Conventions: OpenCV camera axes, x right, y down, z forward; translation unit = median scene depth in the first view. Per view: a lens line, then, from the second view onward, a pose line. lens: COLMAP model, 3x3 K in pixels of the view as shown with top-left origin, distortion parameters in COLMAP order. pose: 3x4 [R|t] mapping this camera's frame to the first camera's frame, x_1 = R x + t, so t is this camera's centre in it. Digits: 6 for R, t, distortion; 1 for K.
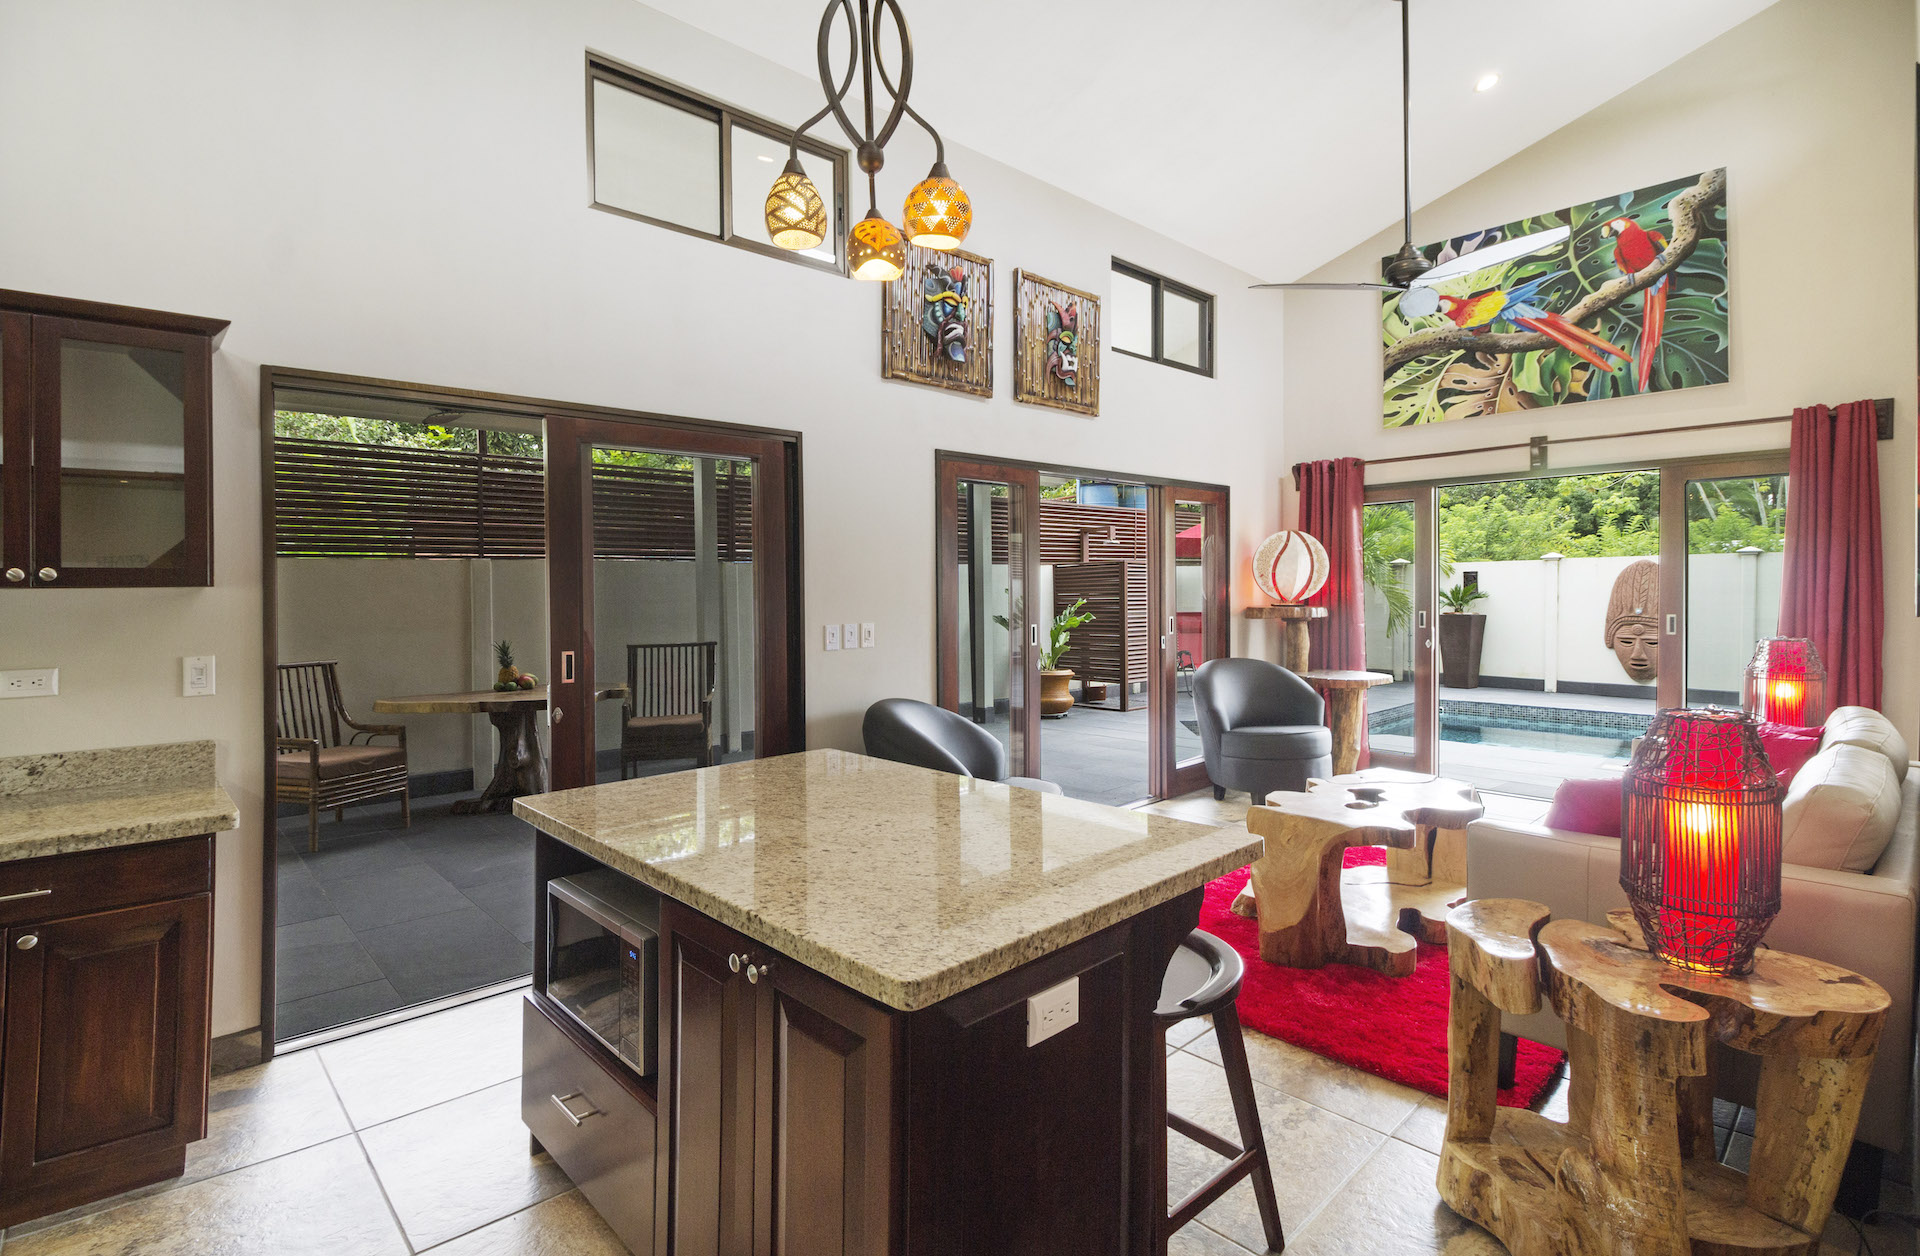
lens RADIAL K [[918.1, 0, 957.6], [0, 918.1, 593.3], [0, 0, 1]] dist [0.000651, 0.000061]
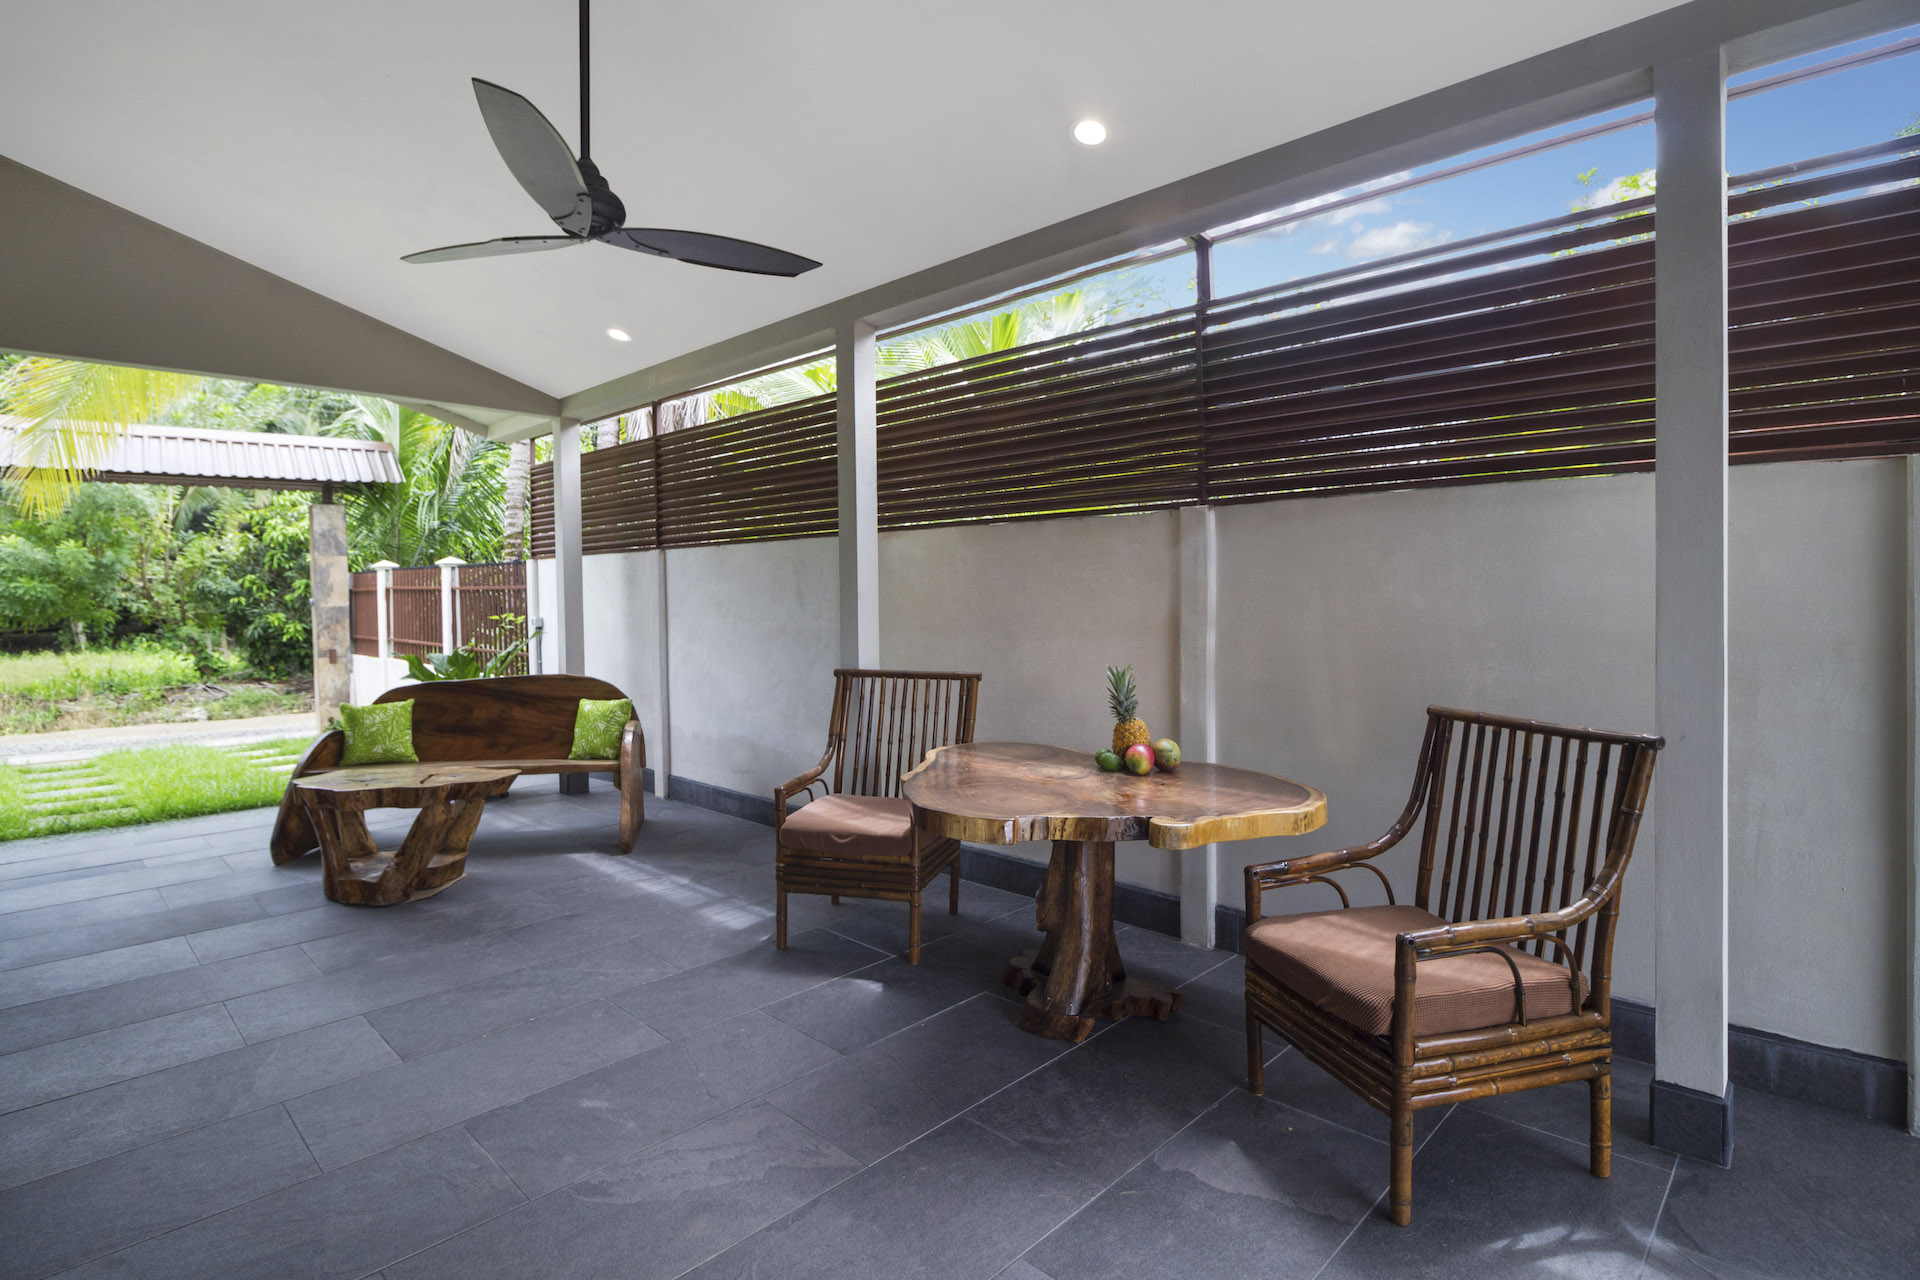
lens RADIAL K [[942.5, 0, 958.7], [0, 942.5, 622.3], [0, 0, 1]] dist [-0.002962, -0.001312]
pose [[0.043240, 0.034268, -0.998477, 0.008673], [-0.007496, 0.999395, 0.033974, 0.010806], [0.999037, 0.006015, 0.043470, 0.850609]]
